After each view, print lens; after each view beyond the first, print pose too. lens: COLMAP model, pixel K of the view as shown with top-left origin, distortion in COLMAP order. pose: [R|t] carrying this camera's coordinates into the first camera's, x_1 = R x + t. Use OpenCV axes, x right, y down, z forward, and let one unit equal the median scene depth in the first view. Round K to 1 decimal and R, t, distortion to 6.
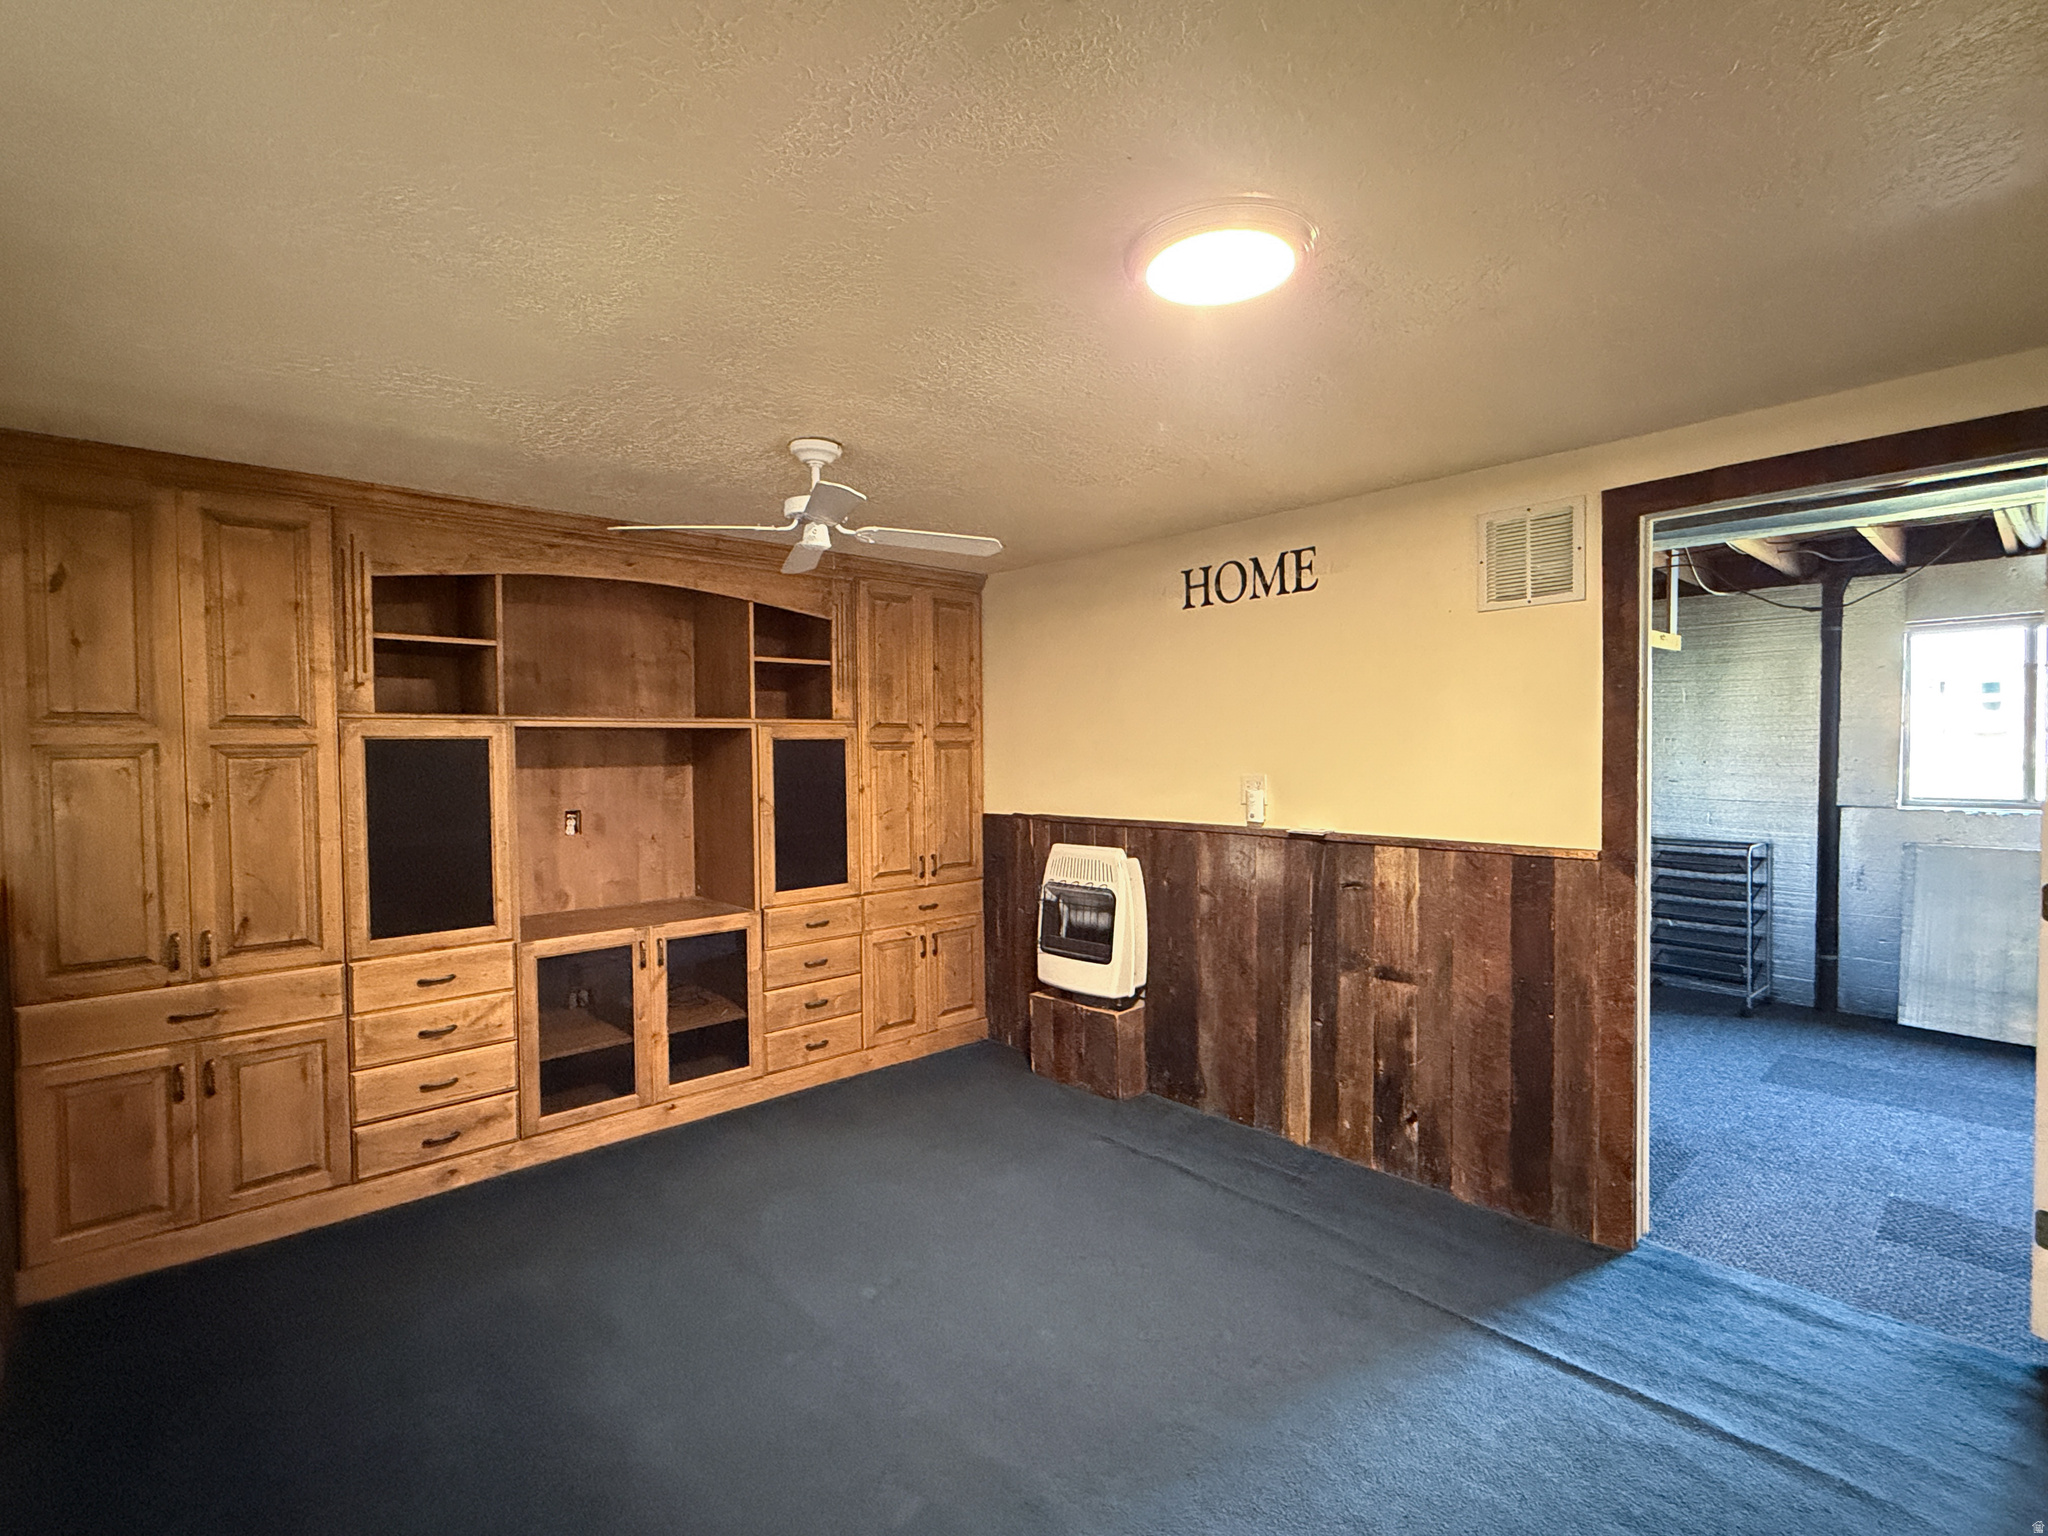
lens RADIAL K [[954.7, 0, 1027.6], [0, 954.7, 782.7], [0, 0, 1]] dist [-0.000651, -0.000775]
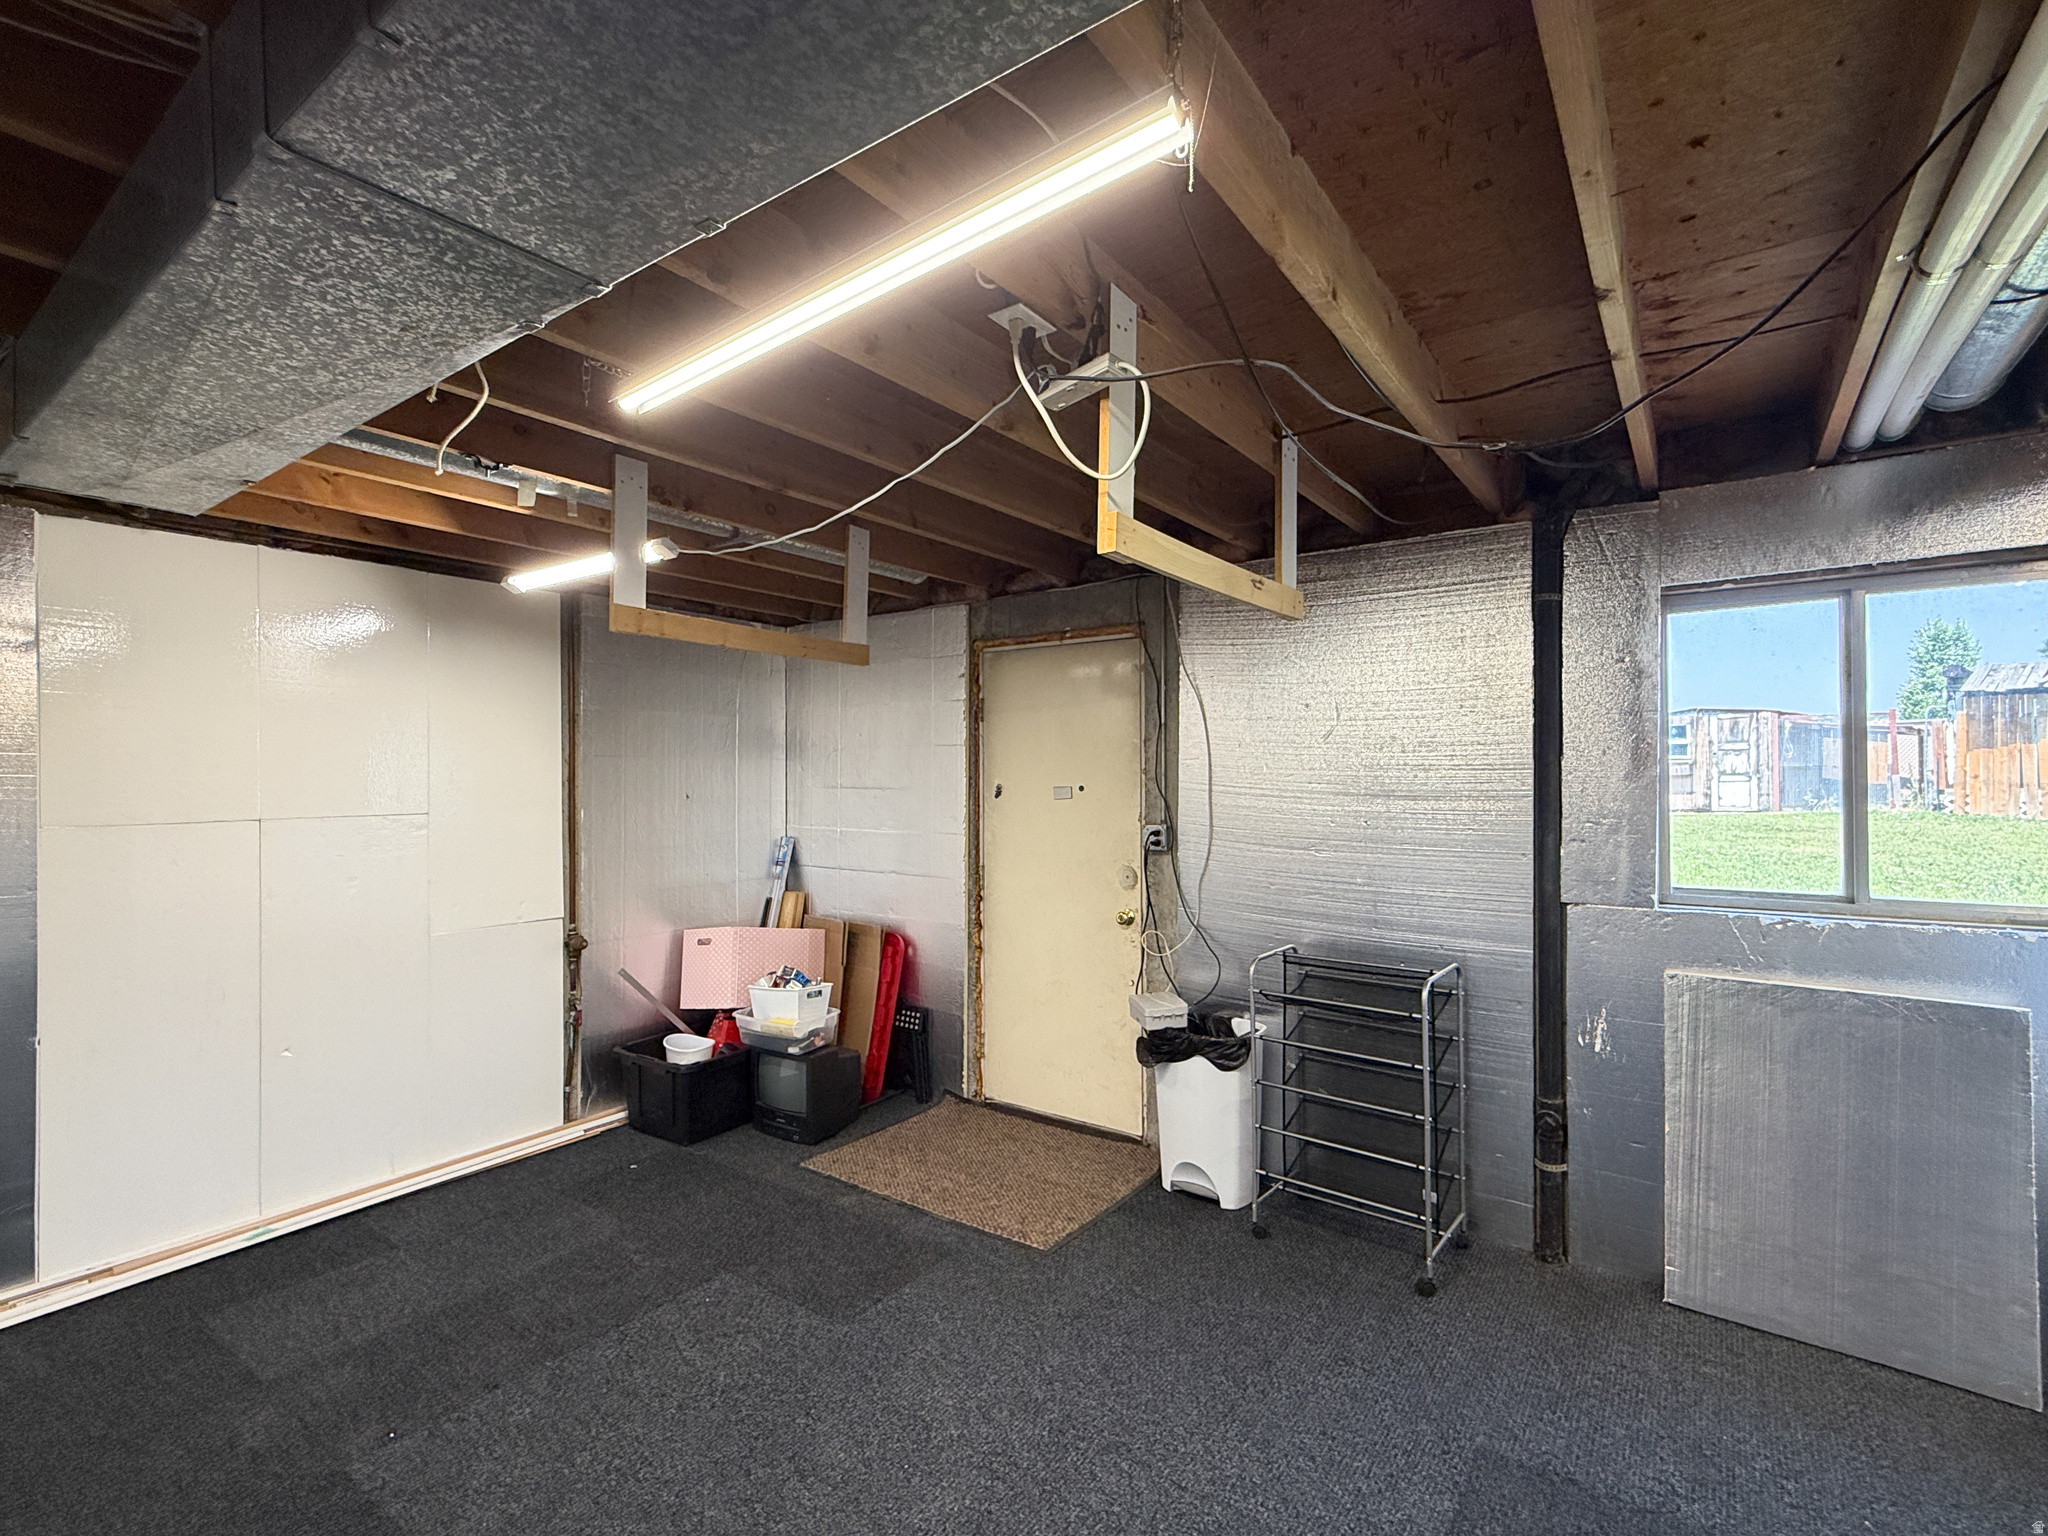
lens RADIAL K [[954.7, 0, 1017.2], [0, 954.7, 768.7], [0, 0, 1]] dist [-0.000651, -0.000775]
pose [[0.981225, 0.001731, 0.192858, 0.411593], [0.003385, 0.999651, -0.026192, -0.042354], [-0.192836, 0.026353, 0.980877, 0.491928]]
